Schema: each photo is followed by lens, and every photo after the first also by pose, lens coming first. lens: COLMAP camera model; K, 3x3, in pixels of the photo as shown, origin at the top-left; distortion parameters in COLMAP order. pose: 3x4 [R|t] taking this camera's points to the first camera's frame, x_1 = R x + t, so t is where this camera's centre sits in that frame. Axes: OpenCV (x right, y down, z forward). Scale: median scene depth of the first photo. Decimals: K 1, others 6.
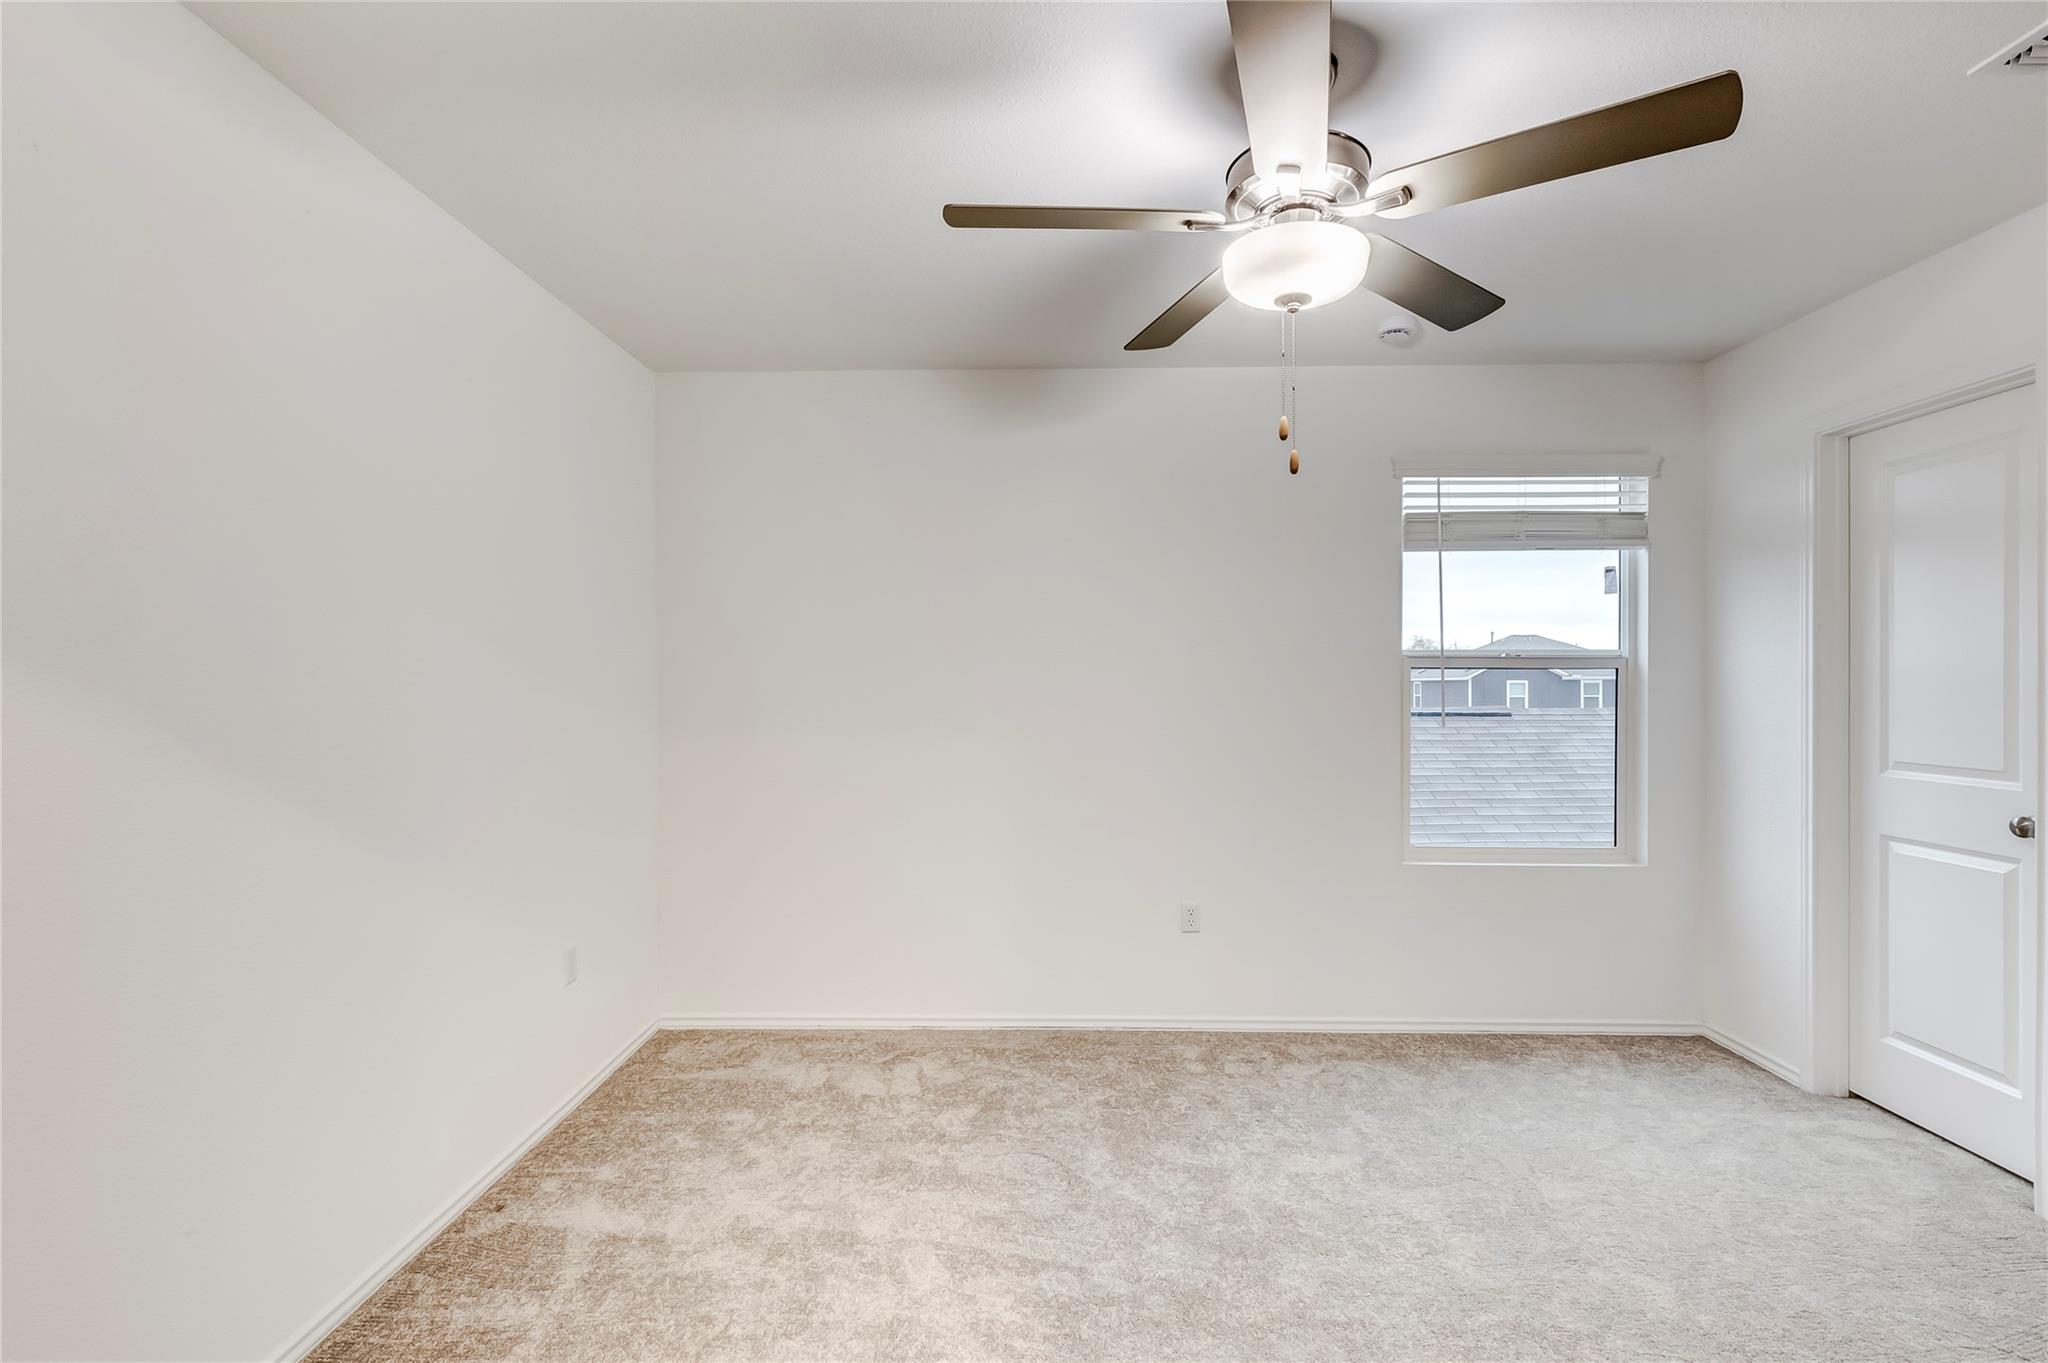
lens RADIAL K [[932.9, 0, 1024.0], [0, 932.9, 681.5], [0, 0, 1]] dist [0.001115, 0.000485]
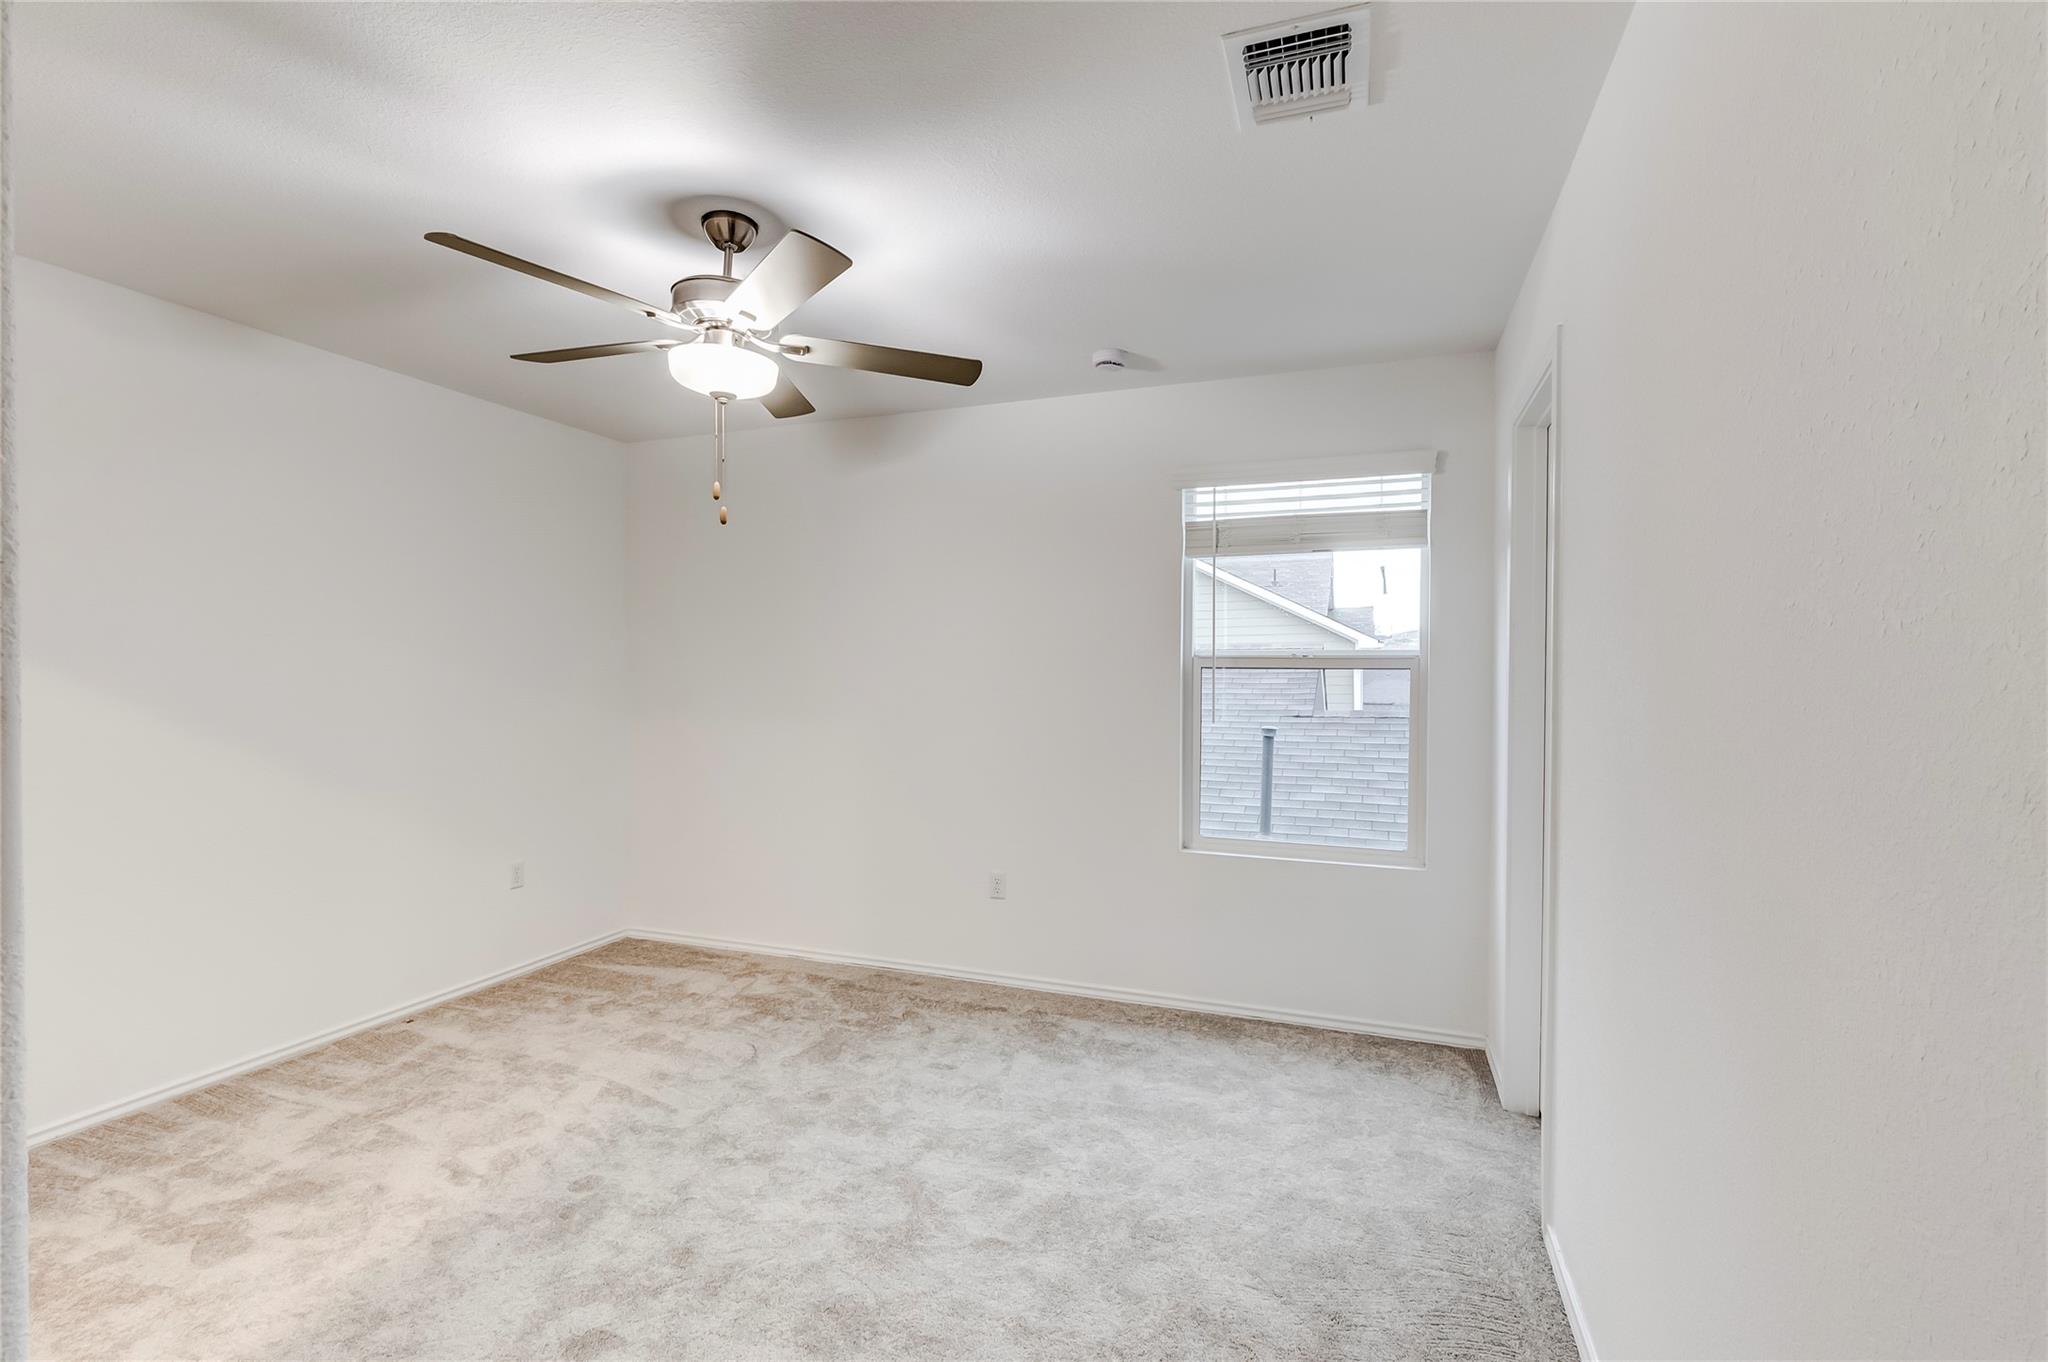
lens RADIAL K [[932.9, 0, 1024.0], [0, 932.9, 681.0], [0, 0, 1]] dist [0.001115, 0.000485]
pose [[0.942764, 0.008289, -0.333358, 0.630114], [-0.006878, 0.999962, 0.005412, -0.004093], [0.333390, -0.002809, 0.942785, -0.070194]]
